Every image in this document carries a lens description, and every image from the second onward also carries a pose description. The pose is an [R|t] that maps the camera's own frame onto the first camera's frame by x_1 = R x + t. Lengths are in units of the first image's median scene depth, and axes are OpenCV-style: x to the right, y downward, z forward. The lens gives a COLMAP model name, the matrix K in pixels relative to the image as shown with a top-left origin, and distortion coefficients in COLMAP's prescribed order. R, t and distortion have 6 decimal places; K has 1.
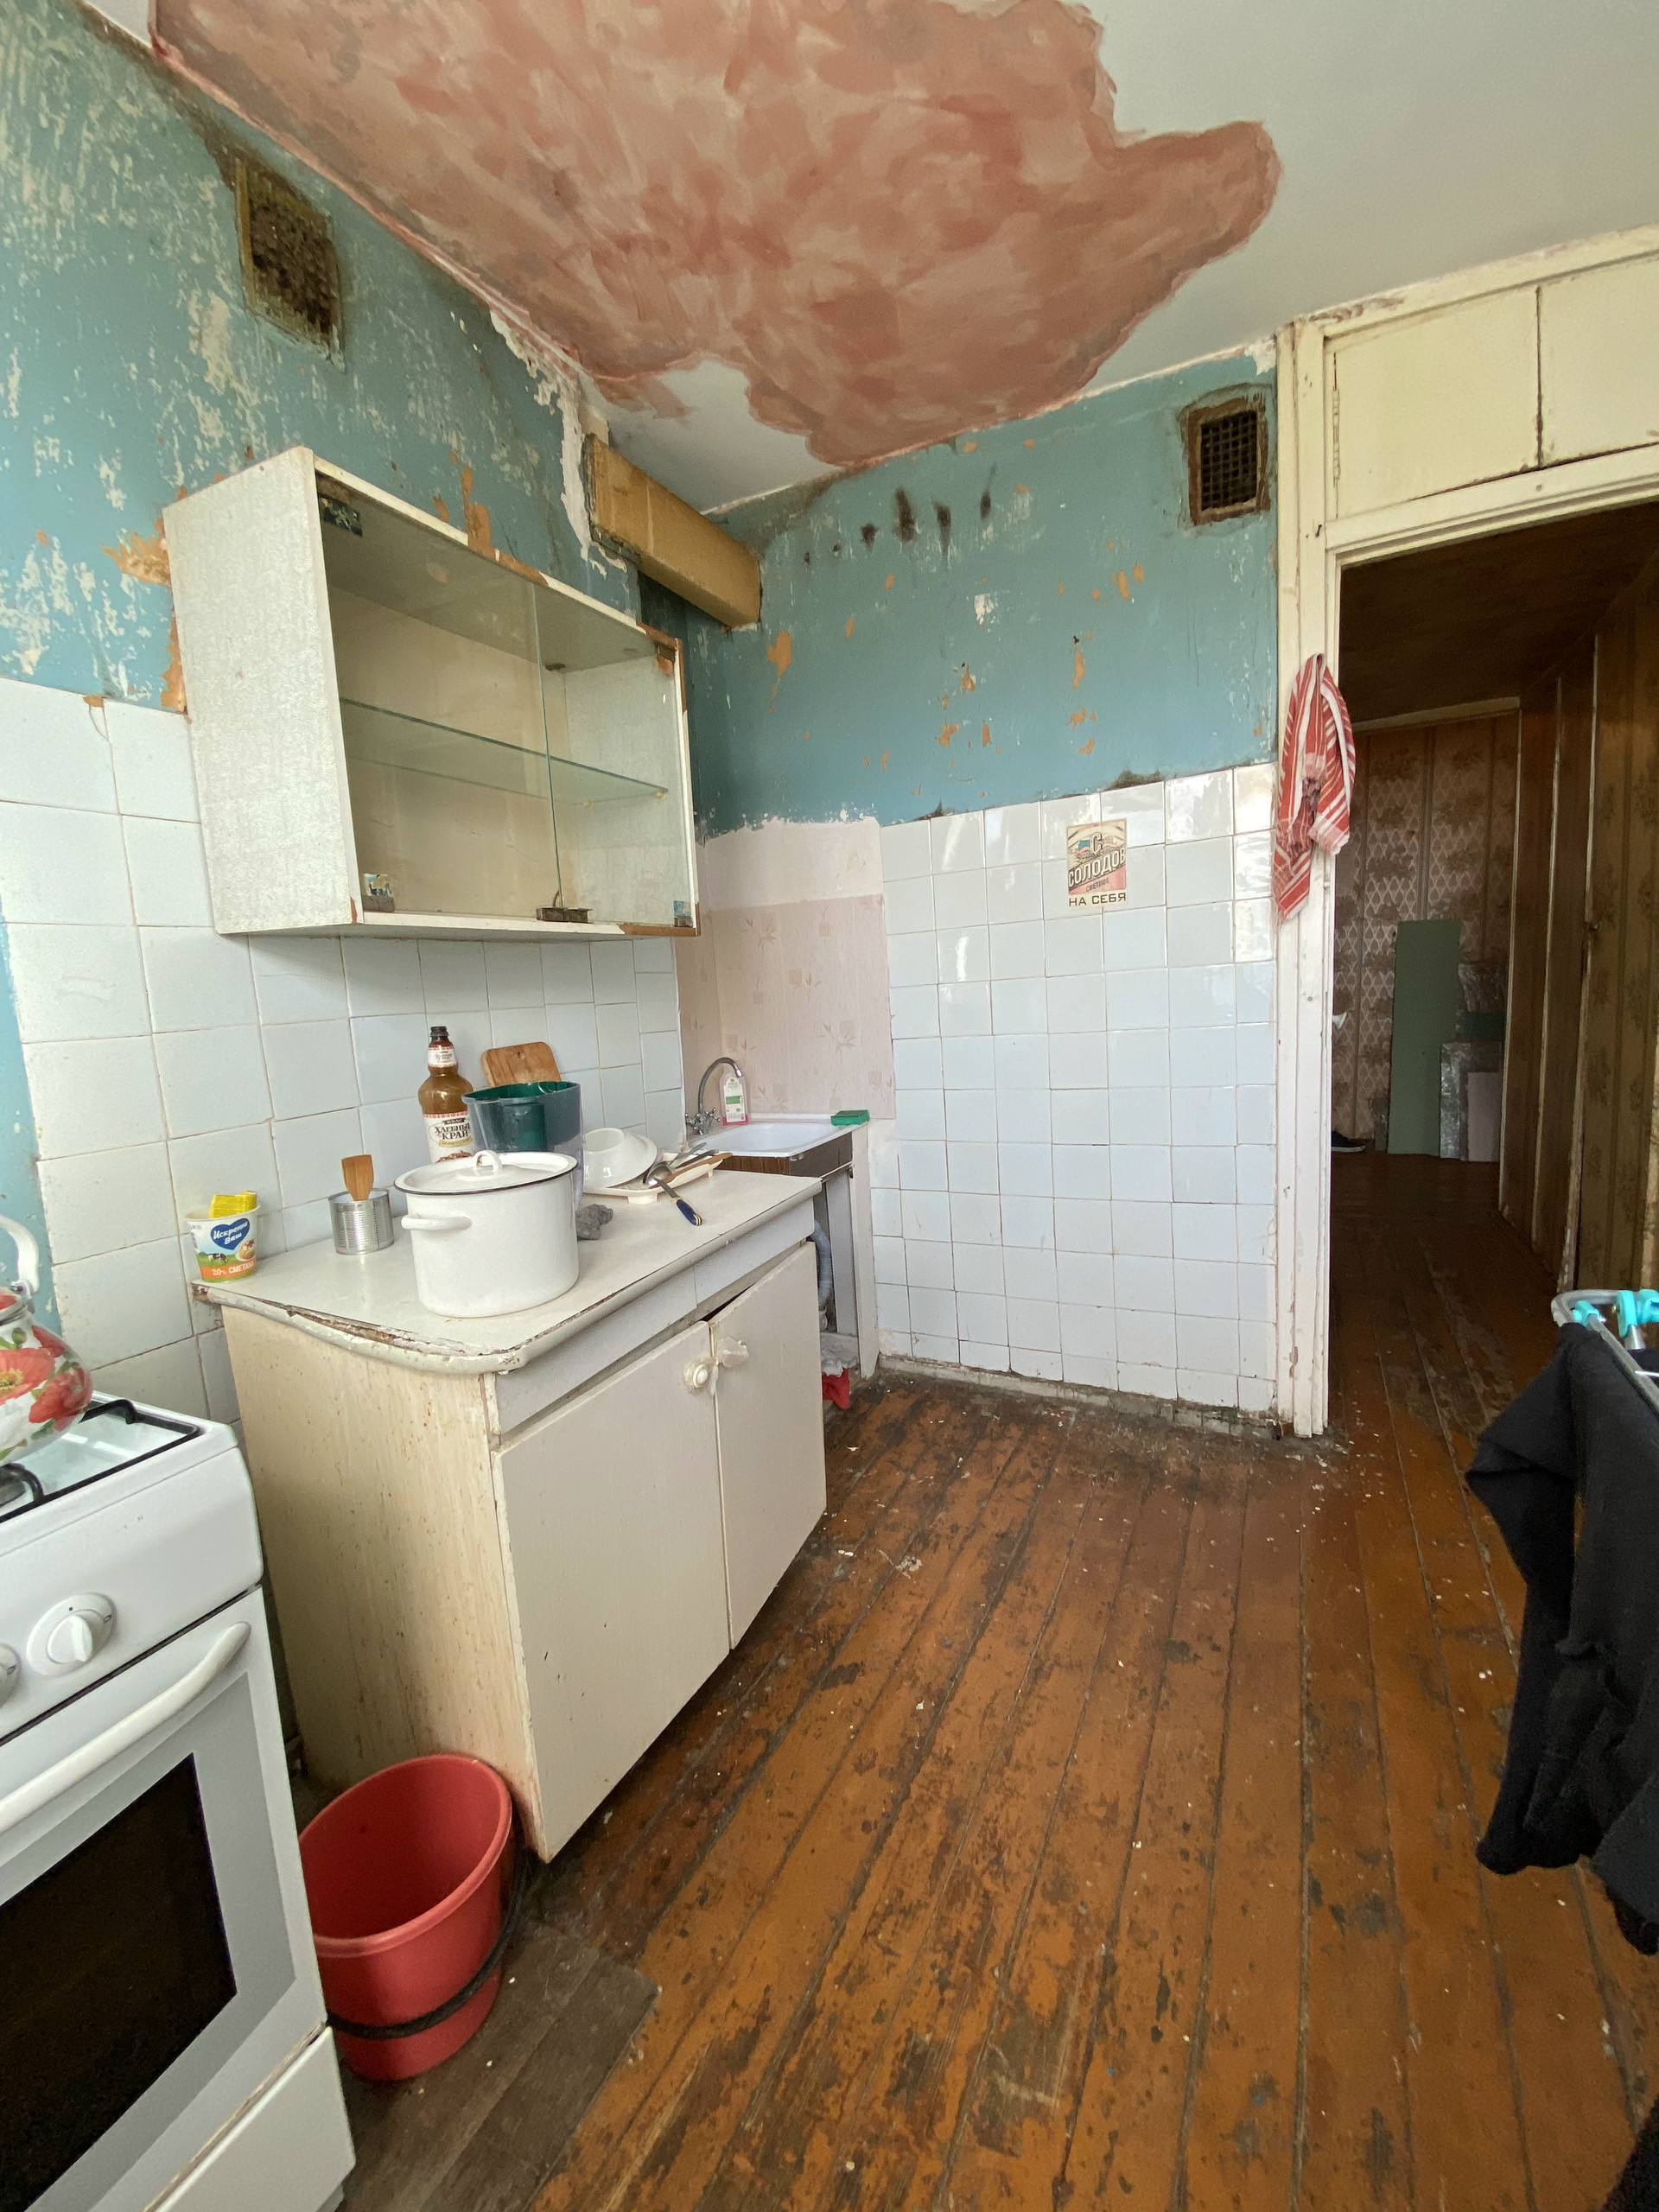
lens RADIAL K [[887.2, 0, 836.8], [0, 887.2, 1102.5], [0, 0, 1]] dist [0.010281, -0.013765]
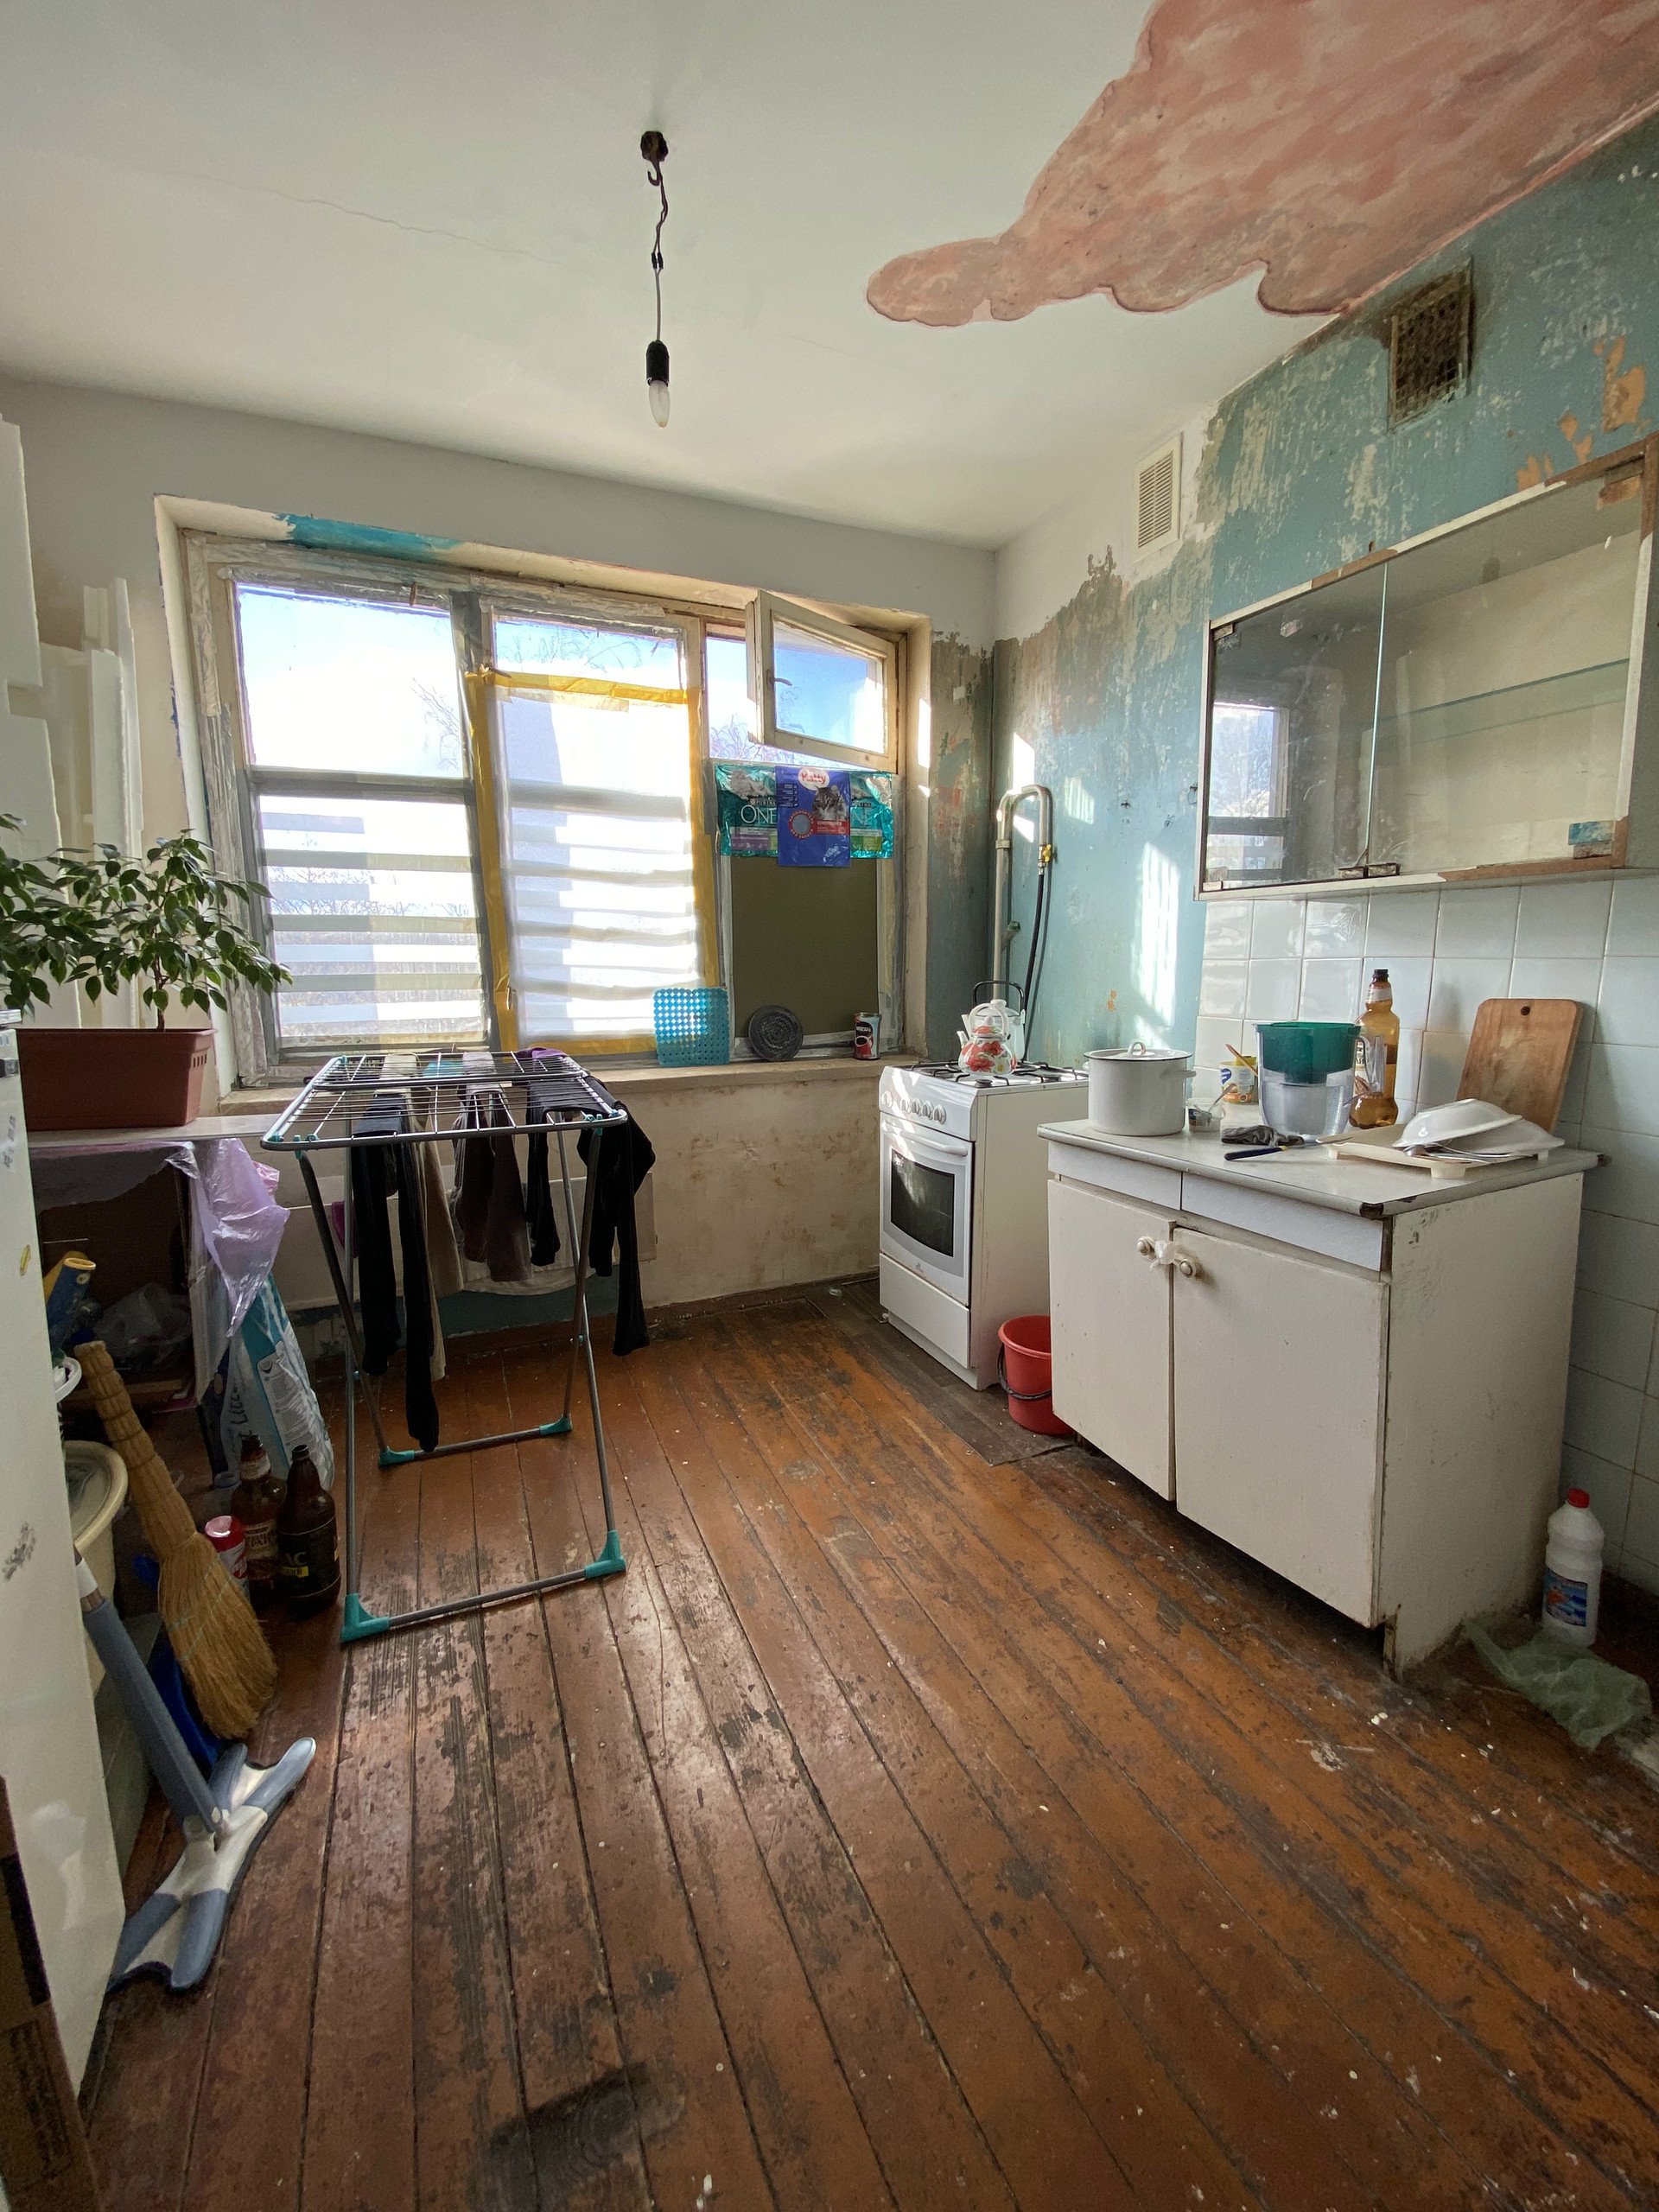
lens RADIAL K [[887.2, 0, 836.8], [0, 887.2, 1102.5], [0, 0, 1]] dist [0.010281, -0.013765]
pose [[-0.627107, 0.182708, -0.757201, 1.017446], [-0.068871, 0.955288, 0.287544, -0.224467], [0.775882, 0.232470, -0.586485, 1.282158]]
